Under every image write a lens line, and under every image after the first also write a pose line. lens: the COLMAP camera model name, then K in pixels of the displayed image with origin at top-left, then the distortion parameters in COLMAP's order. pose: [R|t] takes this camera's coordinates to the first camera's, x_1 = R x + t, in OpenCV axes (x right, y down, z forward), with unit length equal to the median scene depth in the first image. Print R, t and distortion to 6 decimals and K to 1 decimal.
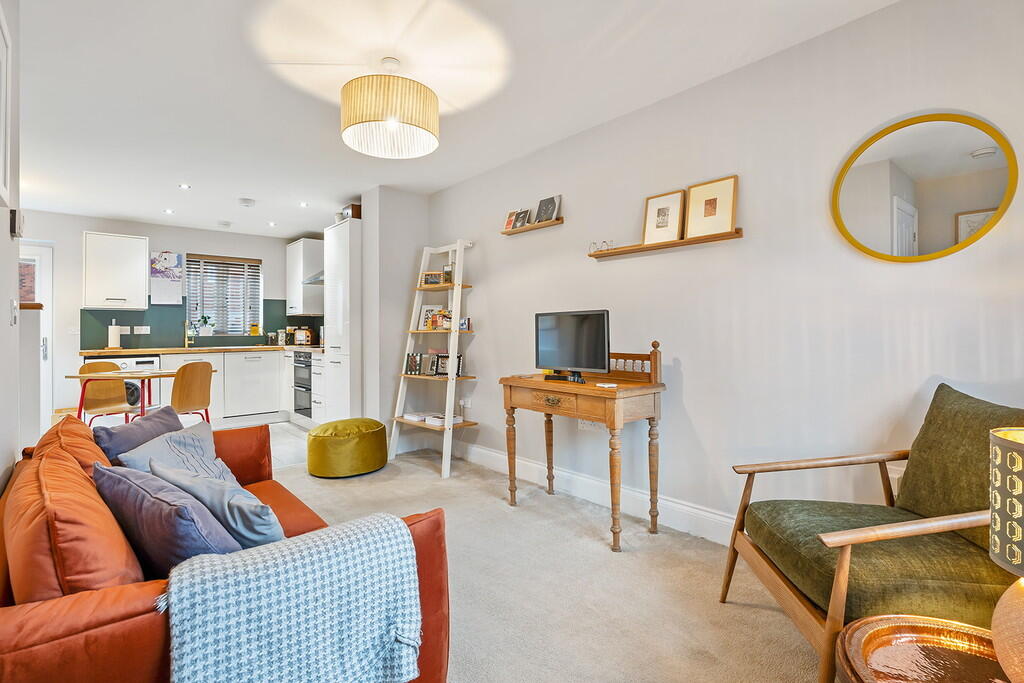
lens RADIAL K [[488.8, 0, 493.1], [0, 488.8, 325.6], [0, 0, 1]] dist [-0.003645, 0.004999]
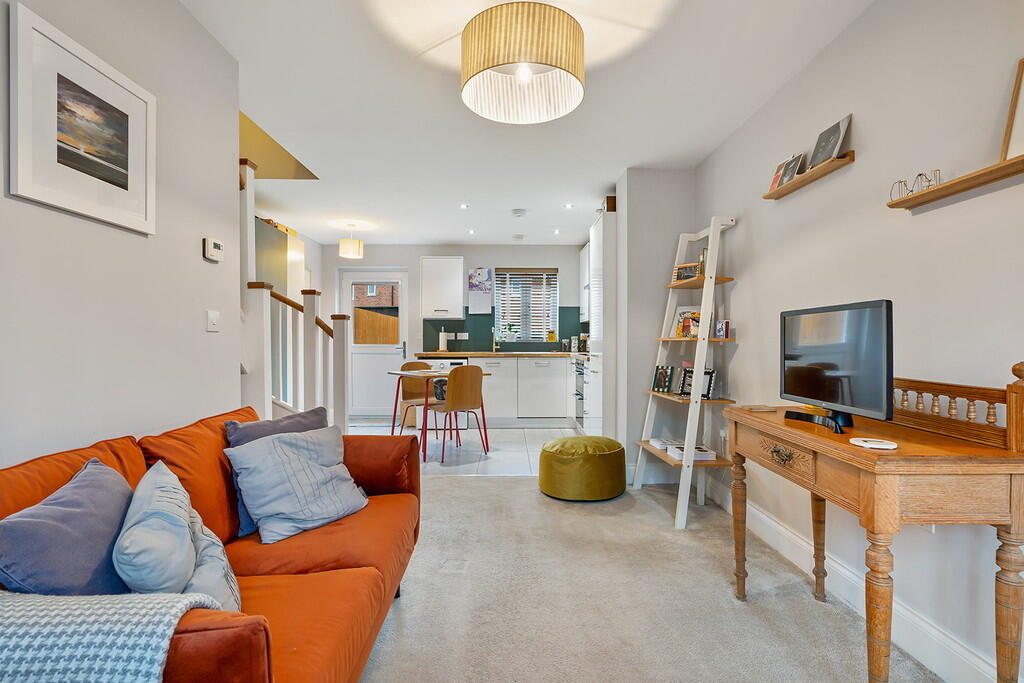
lens RADIAL K [[488.8, 0, 512.9], [0, 488.8, 343.0], [0, 0, 1]] dist [-0.003645, 0.004999]
pose [[0.781777, 0.013690, -0.623408, 0.139436], [-0.001306, 0.999793, 0.020317, 0.002144], [0.623557, -0.015069, 0.781633, 0.190668]]
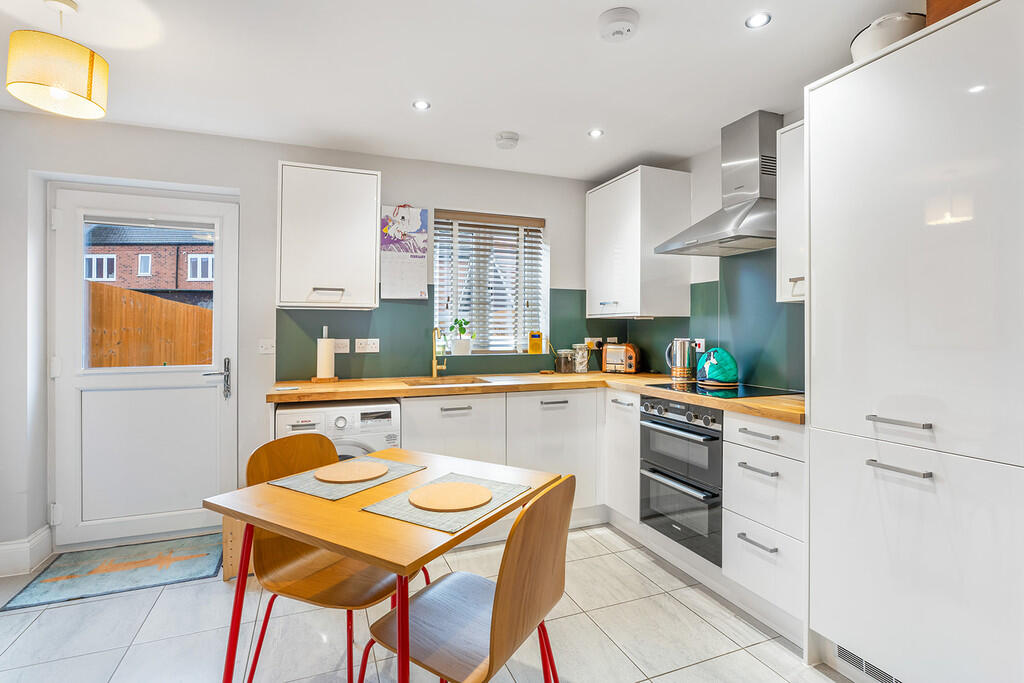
lens RADIAL K [[488.8, 0, 497.4], [0, 488.8, 317.9], [0, 0, 1]] dist [-0.003645, 0.004999]
pose [[0.946375, -0.000160, -0.323070, -0.495612], [-0.003906, 0.999921, -0.011937, -0.020174], [0.323046, 0.012559, 0.946300, 0.647251]]
